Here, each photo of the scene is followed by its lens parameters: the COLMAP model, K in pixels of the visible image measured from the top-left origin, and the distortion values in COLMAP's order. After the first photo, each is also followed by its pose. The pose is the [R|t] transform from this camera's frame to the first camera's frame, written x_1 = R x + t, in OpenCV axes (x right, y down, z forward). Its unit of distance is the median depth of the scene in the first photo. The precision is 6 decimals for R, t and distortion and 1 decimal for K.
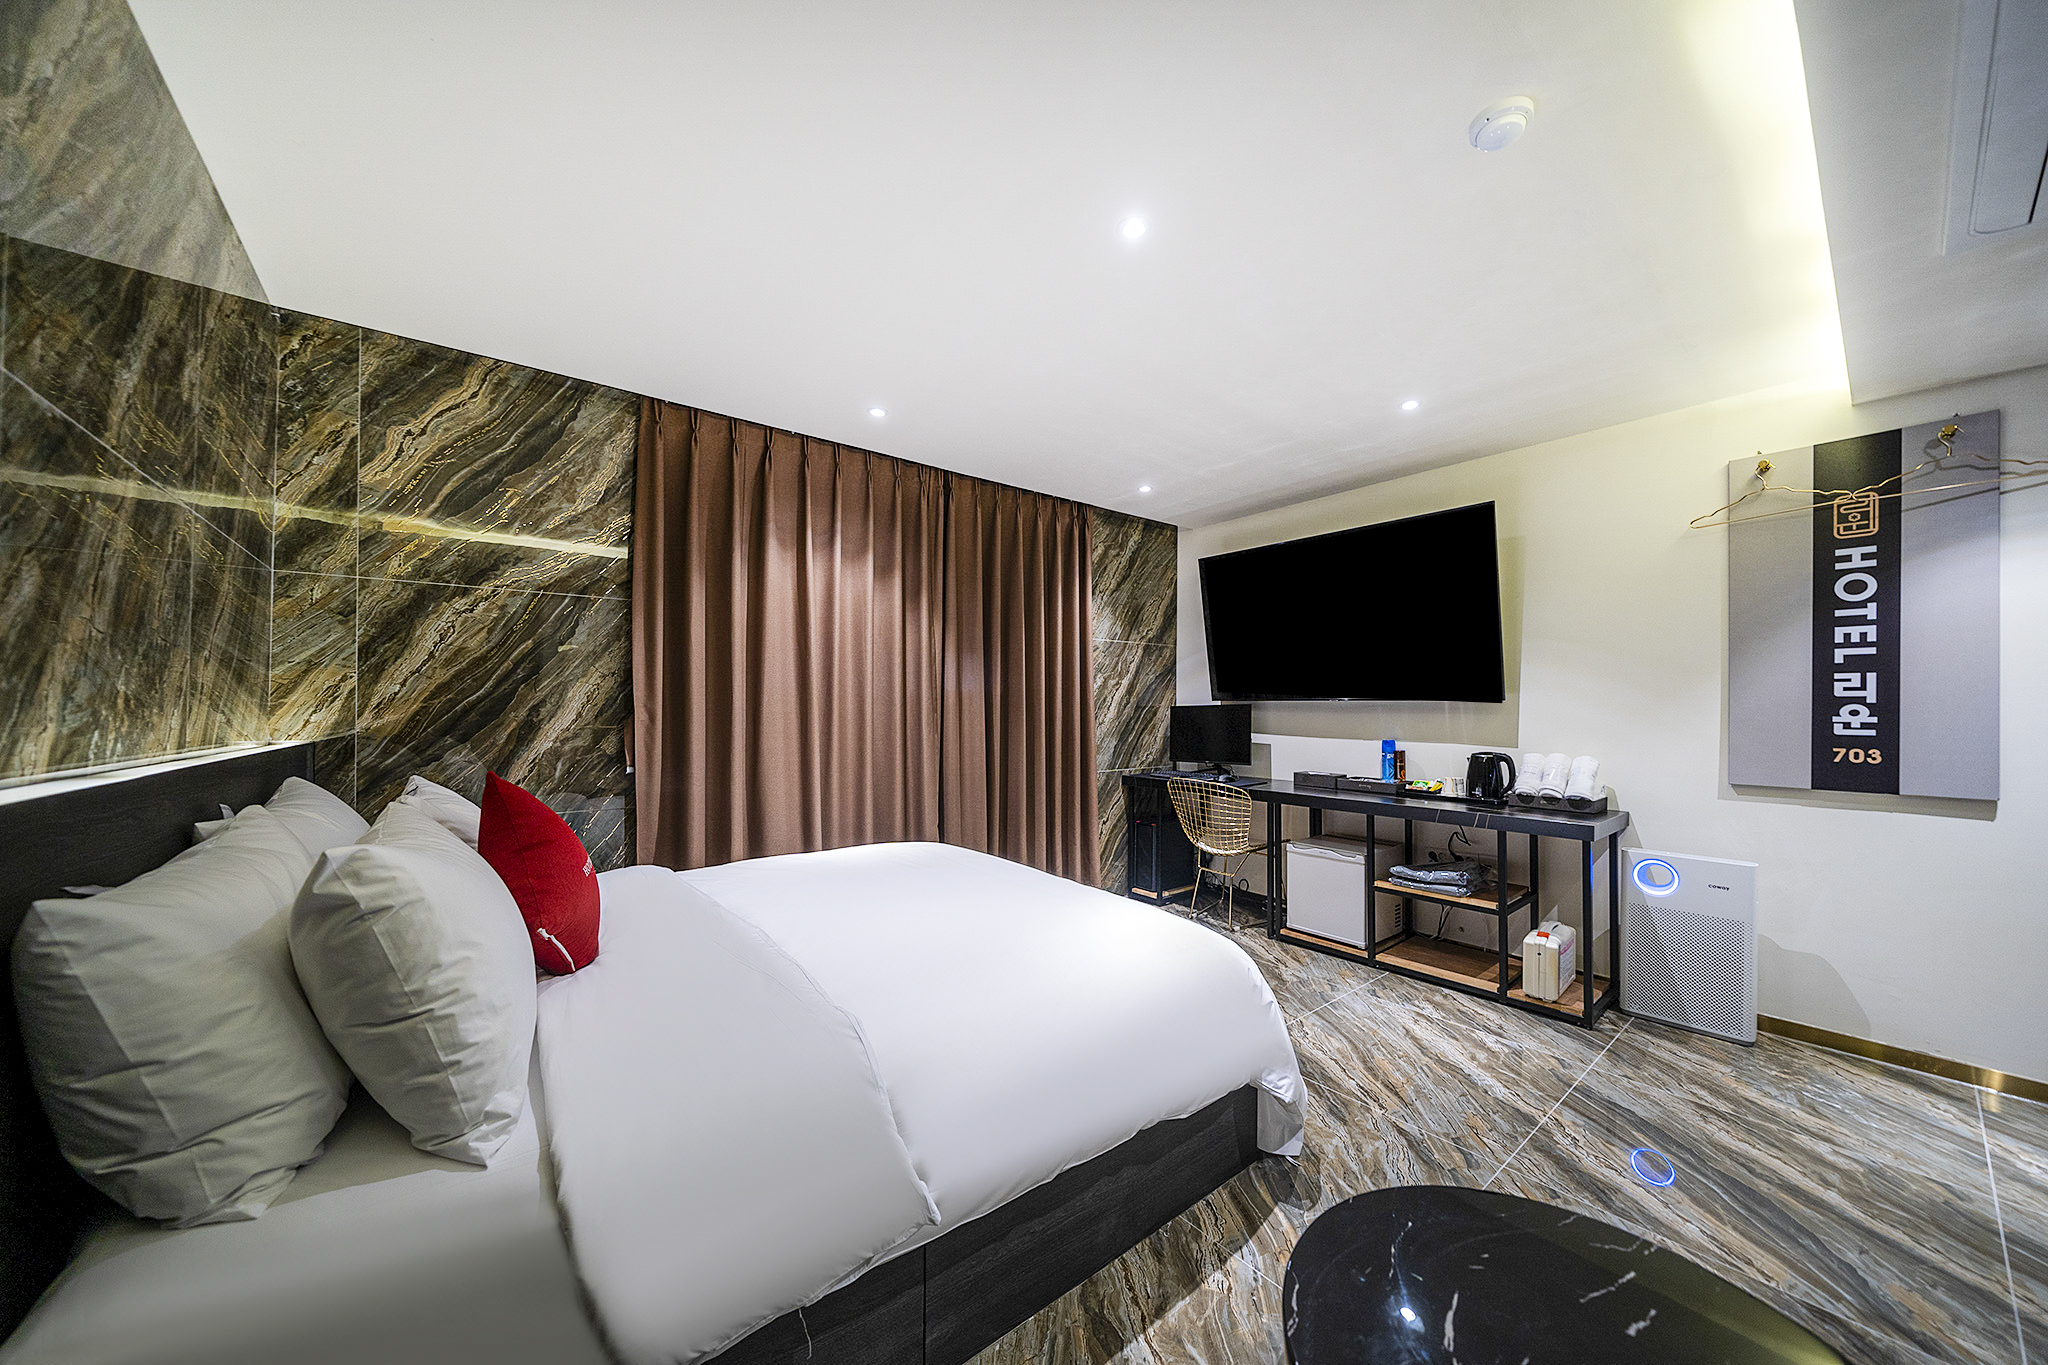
lens RADIAL K [[713.3, 0, 1038.0], [0, 713.3, 700.5], [0, 0, 1]] dist [-0.000594, -0.000117]
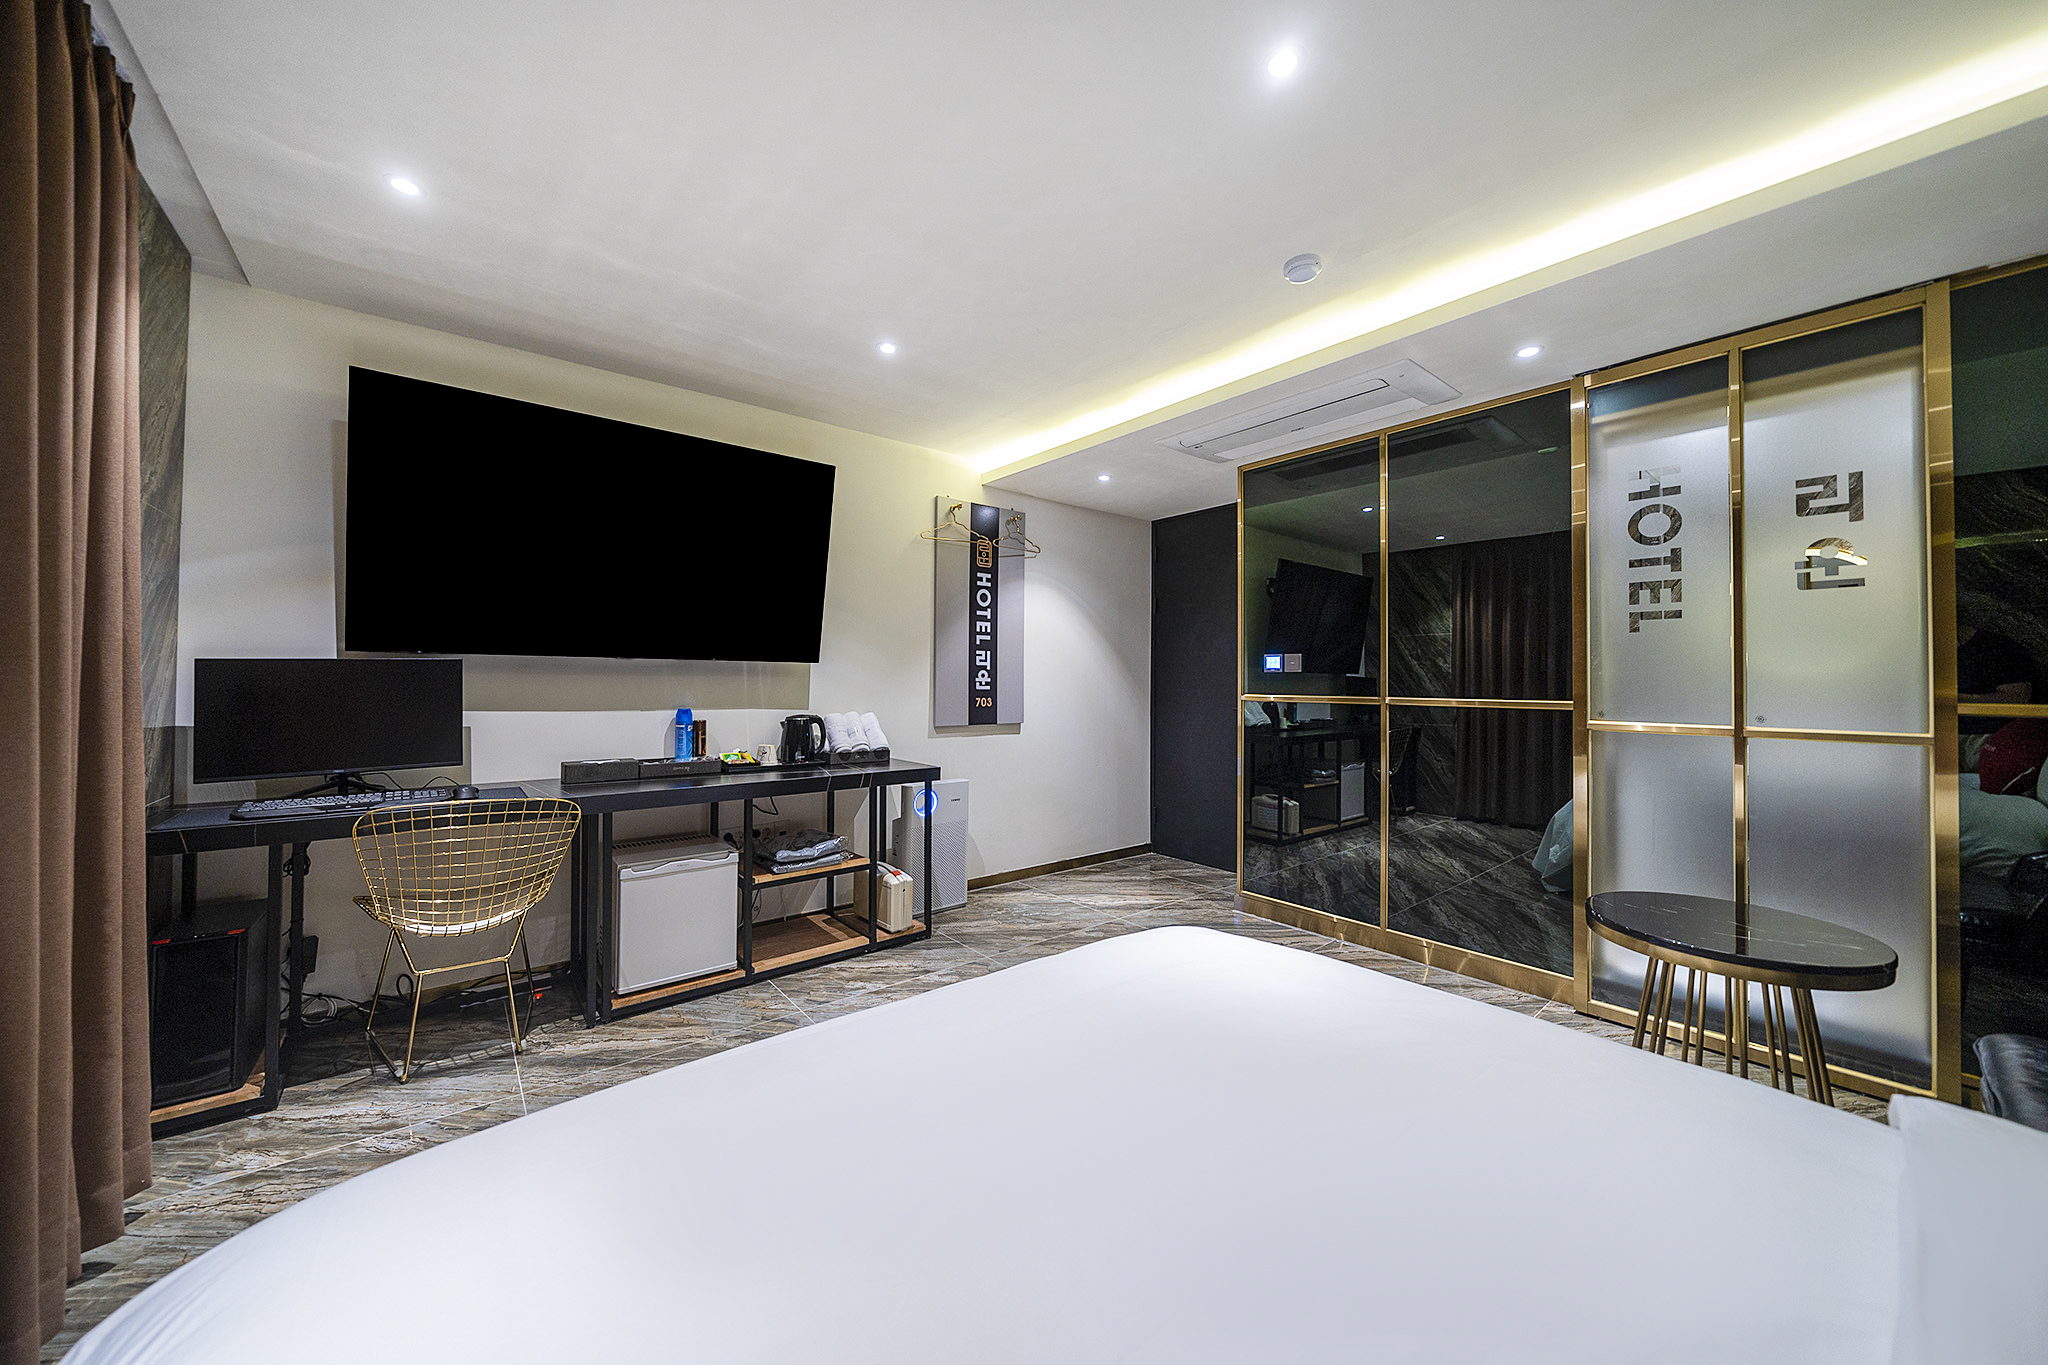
lens RADIAL K [[708.5, 0, 1023.2], [0, 708.5, 672.3], [0, 0, 1]] dist [-0.001189, -0.000110]
pose [[0.002822, 0.012807, 0.999914, -0.447930], [-0.011069, 0.999857, -0.012775, 0.028826], [-0.999935, -0.011032, 0.002964, 0.886450]]
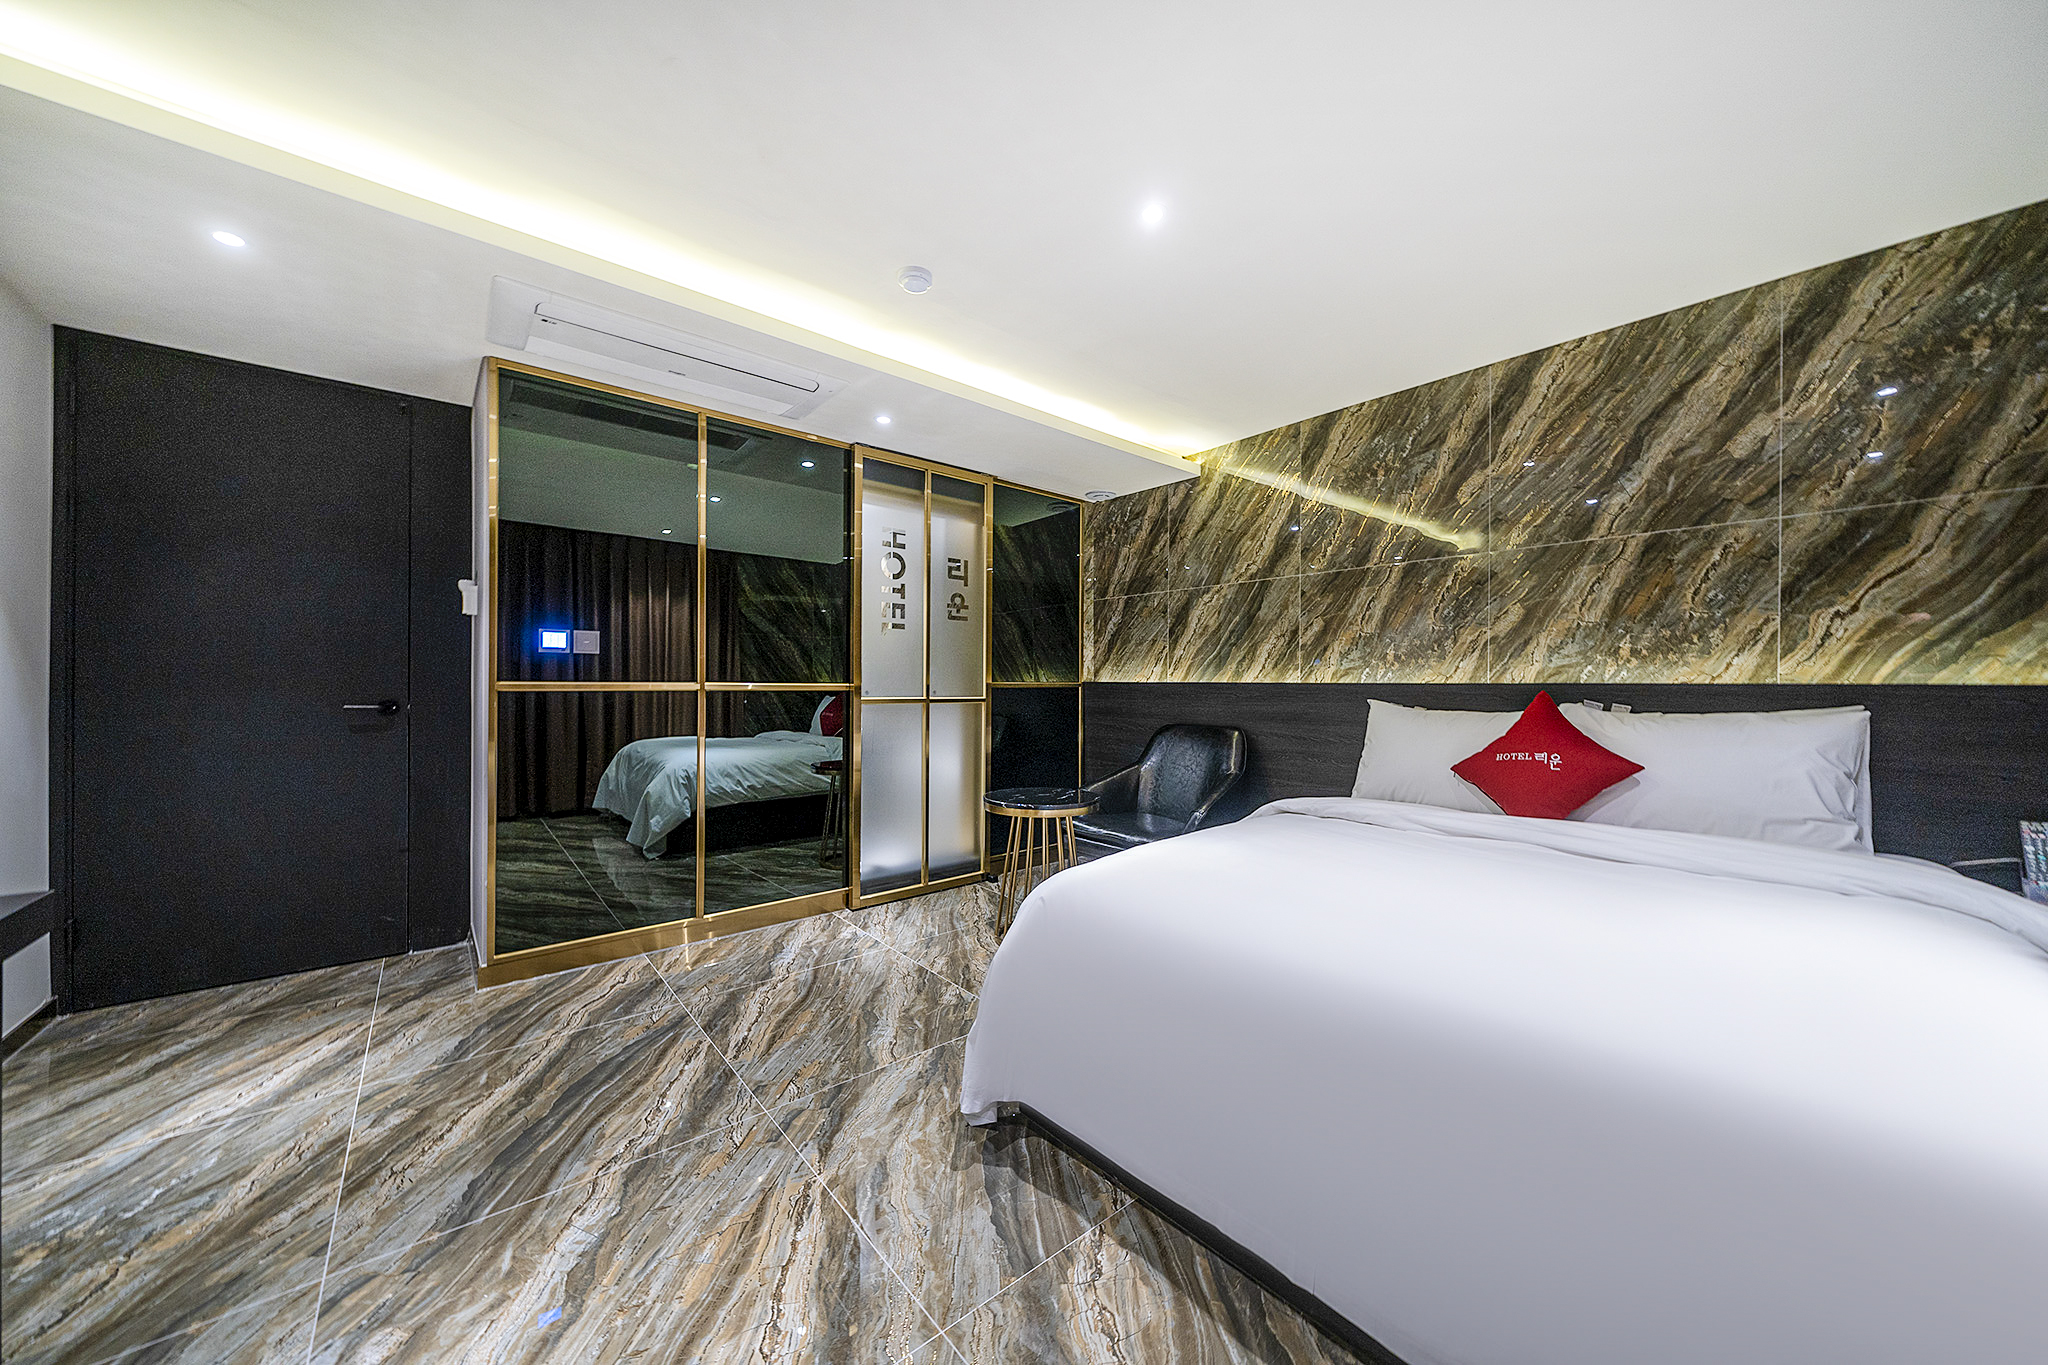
lens RADIAL K [[698.0, 0, 1024.0], [0, 698.0, 682.5], [0, 0, 1]] dist [-0.000810, -0.000078]
pose [[-0.999991, -0.004018, 0.001639, 0.225924], [-0.004033, 0.999945, -0.009633, 0.058117], [-0.001600, -0.009639, -0.999952, 1.451715]]
